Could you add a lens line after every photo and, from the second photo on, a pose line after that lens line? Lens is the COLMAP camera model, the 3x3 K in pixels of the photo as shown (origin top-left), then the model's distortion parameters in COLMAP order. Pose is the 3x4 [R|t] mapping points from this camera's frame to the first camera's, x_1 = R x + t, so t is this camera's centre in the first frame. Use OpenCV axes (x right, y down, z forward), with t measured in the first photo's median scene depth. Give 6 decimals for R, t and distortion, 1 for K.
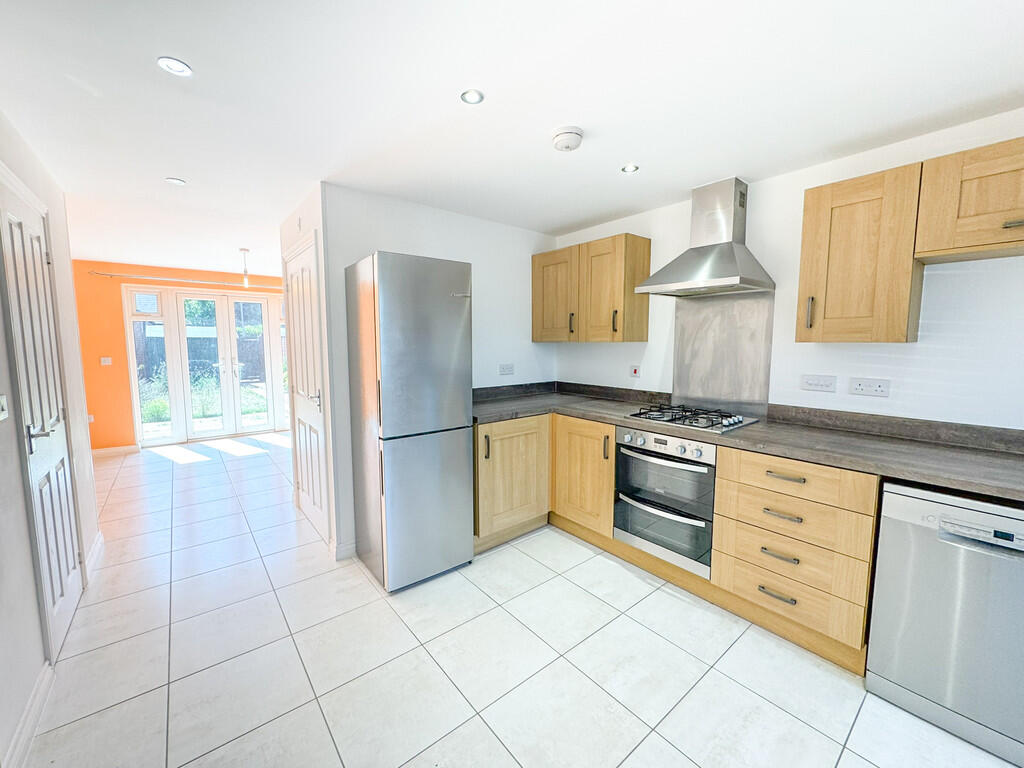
lens RADIAL K [[410.6, 0, 508.8], [0, 410.6, 382.4], [0, 0, 1]] dist [-0.000378, 0.000444]
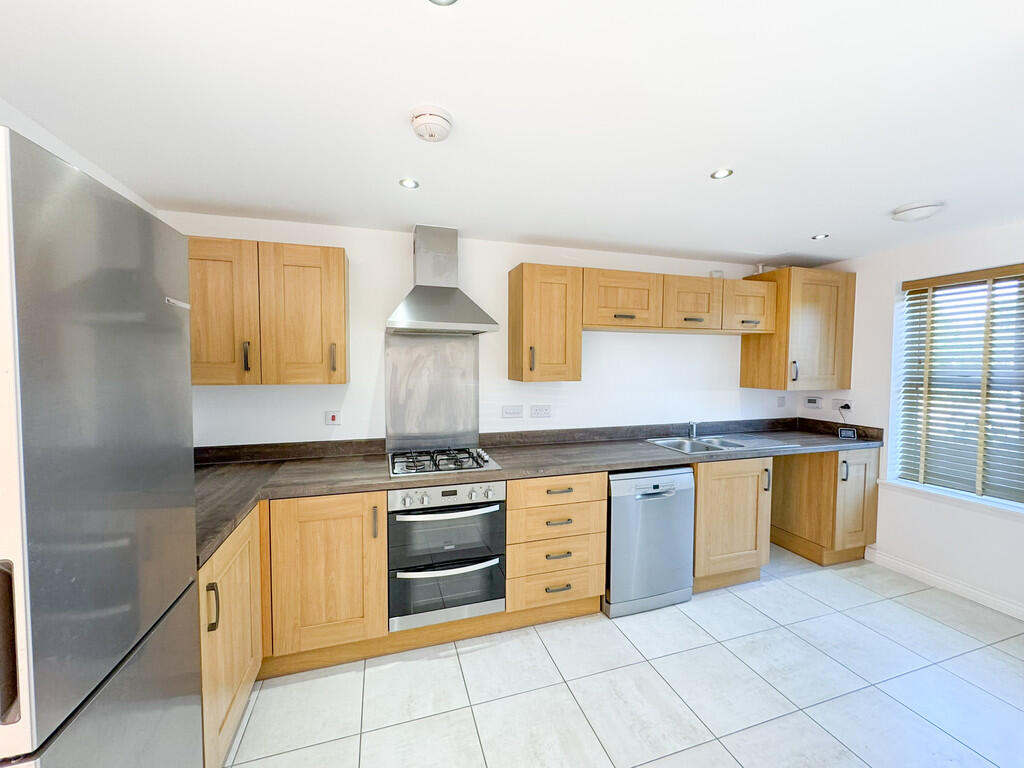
lens RADIAL K [[410.6, 0, 511.0], [0, 410.6, 382.9], [0, 0, 1]] dist [-0.000378, 0.000444]
pose [[0.366599, -0.042216, 0.929421, -0.417700], [0.090756, 0.995828, 0.009434, -0.096624], [-0.925942, 0.080892, 0.368901, 0.510538]]
